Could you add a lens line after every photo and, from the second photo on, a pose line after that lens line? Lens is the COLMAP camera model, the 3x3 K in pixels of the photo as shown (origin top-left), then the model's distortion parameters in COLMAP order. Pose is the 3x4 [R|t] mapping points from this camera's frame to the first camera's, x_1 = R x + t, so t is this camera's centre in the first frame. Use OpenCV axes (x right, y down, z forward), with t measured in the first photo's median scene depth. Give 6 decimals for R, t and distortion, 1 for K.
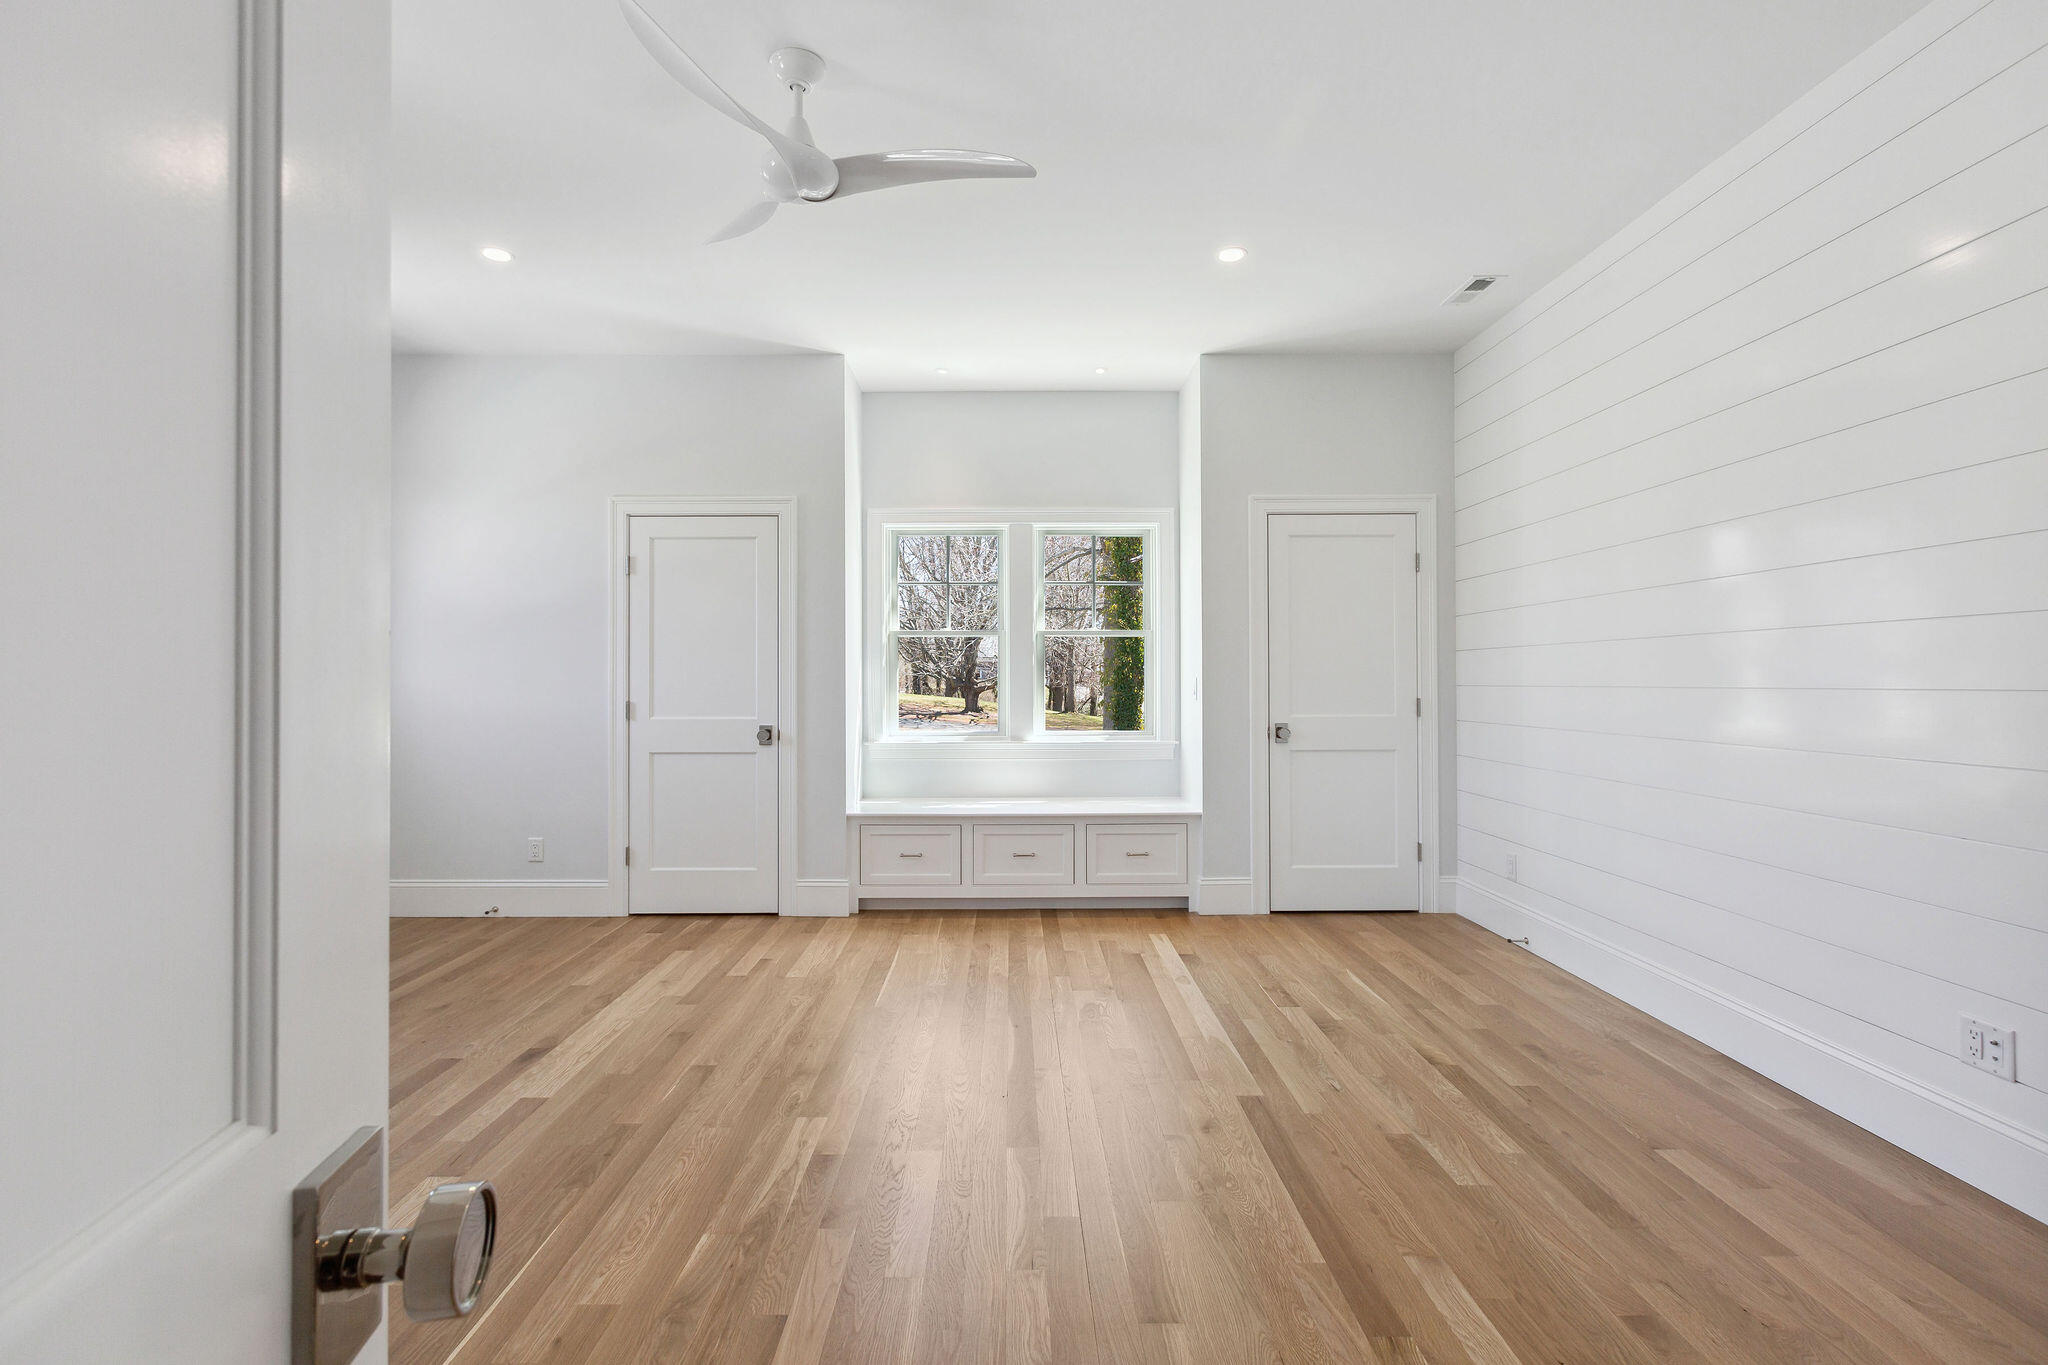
lens RADIAL K [[937.3, 0, 1020.6], [0, 937.3, 676.0], [0, 0, 1]] dist [0.007529, -0.002693]
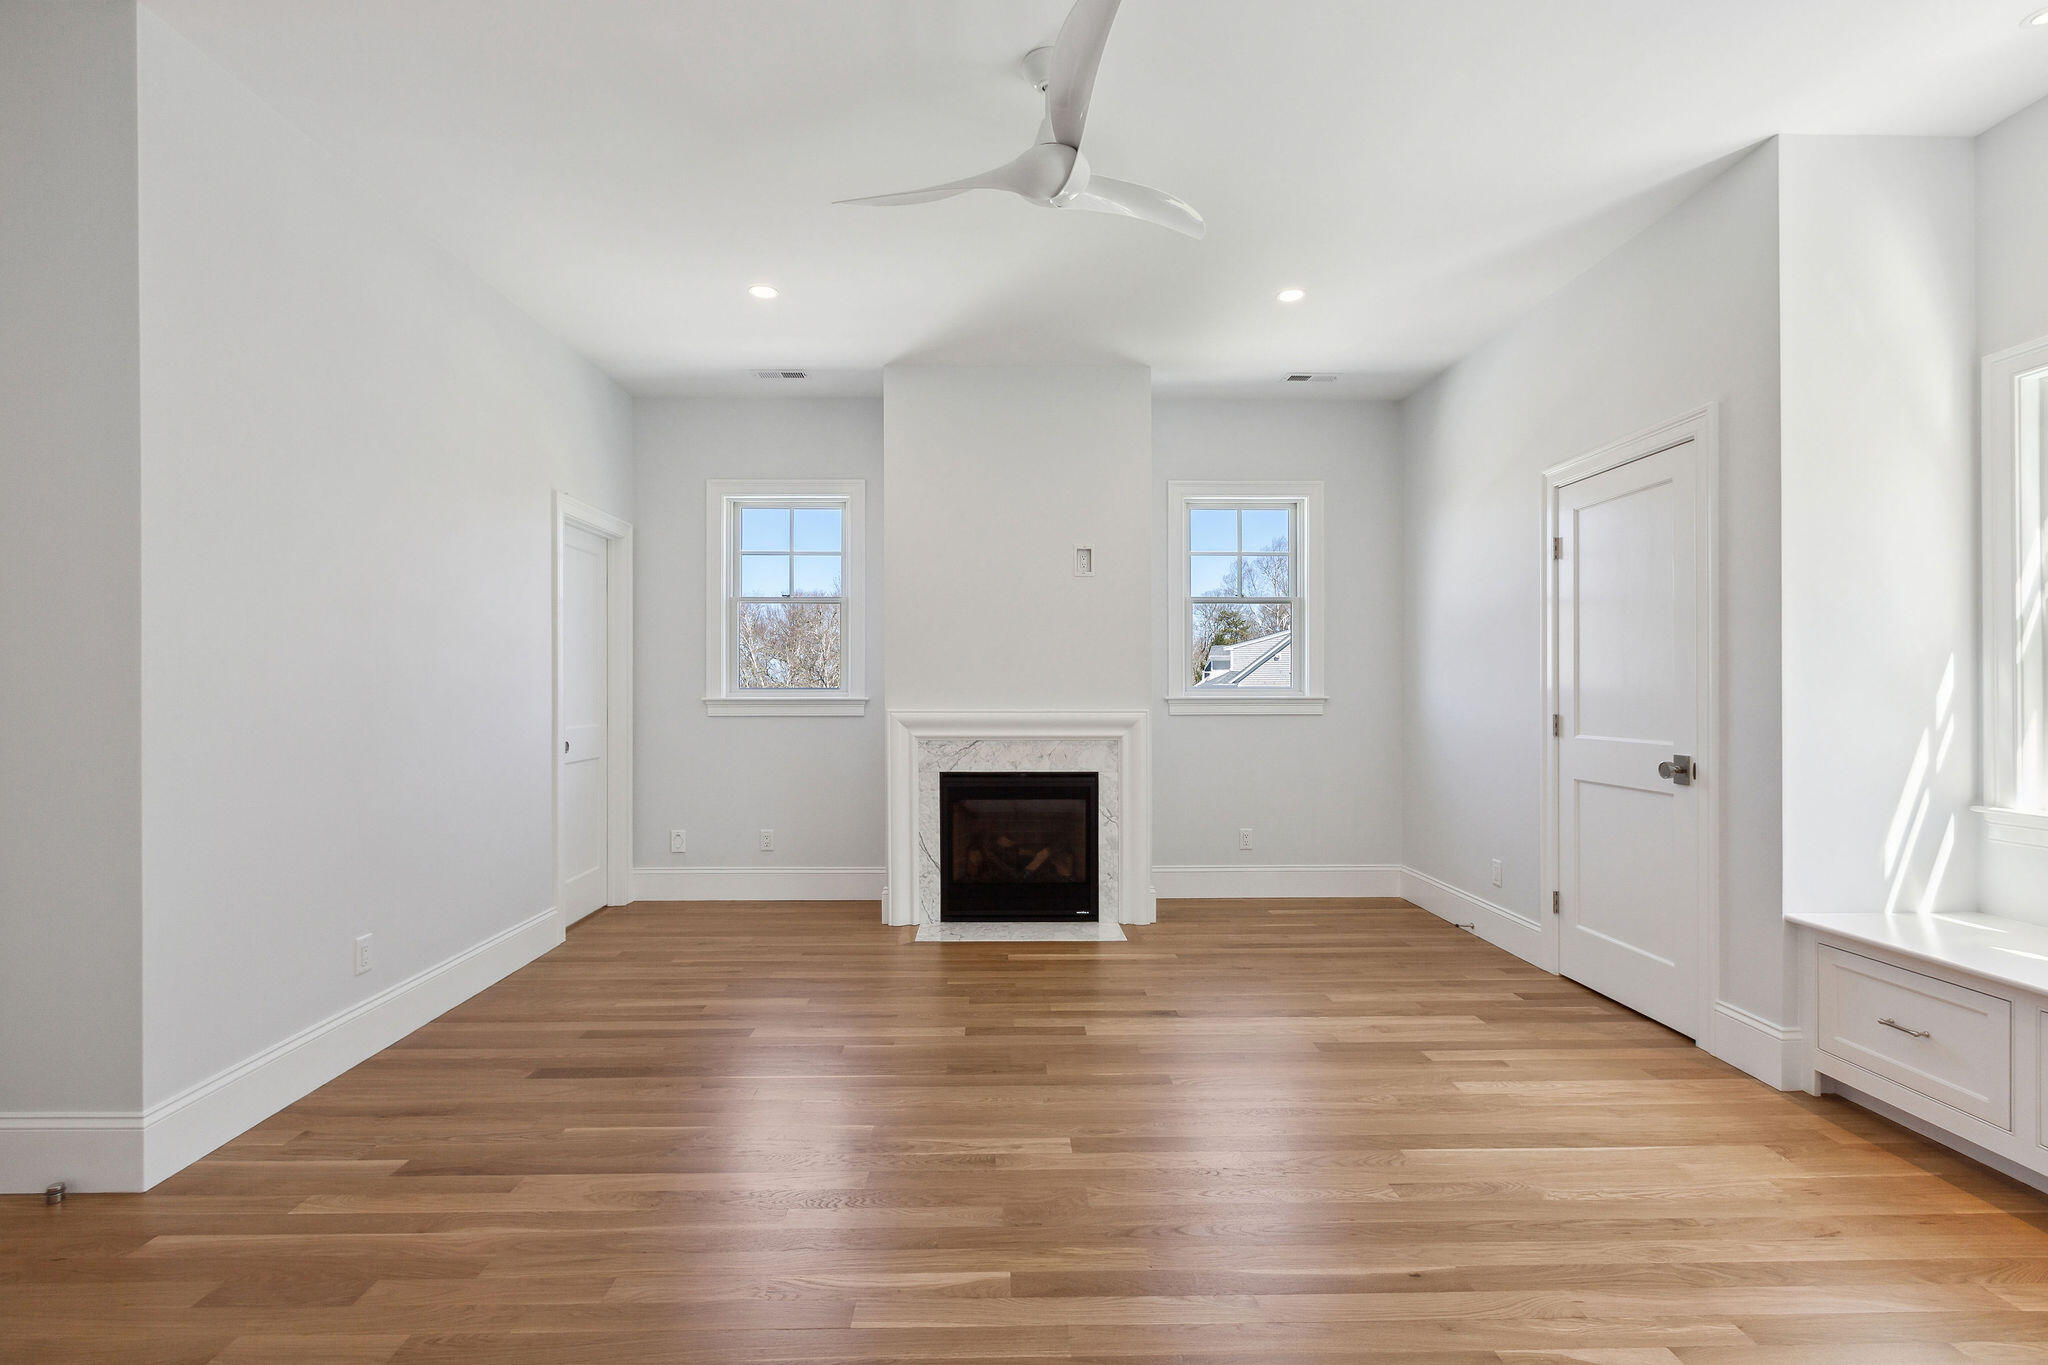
lens RADIAL K [[937.3, 0, 1012.0], [0, 937.3, 684.8], [0, 0, 1]] dist [0.007529, -0.002693]
pose [[-0.005054, -0.009249, -0.999944, 0.407572], [0.005715, 0.999941, -0.009278, 0.006086], [0.999971, -0.005762, -0.005001, 0.525644]]
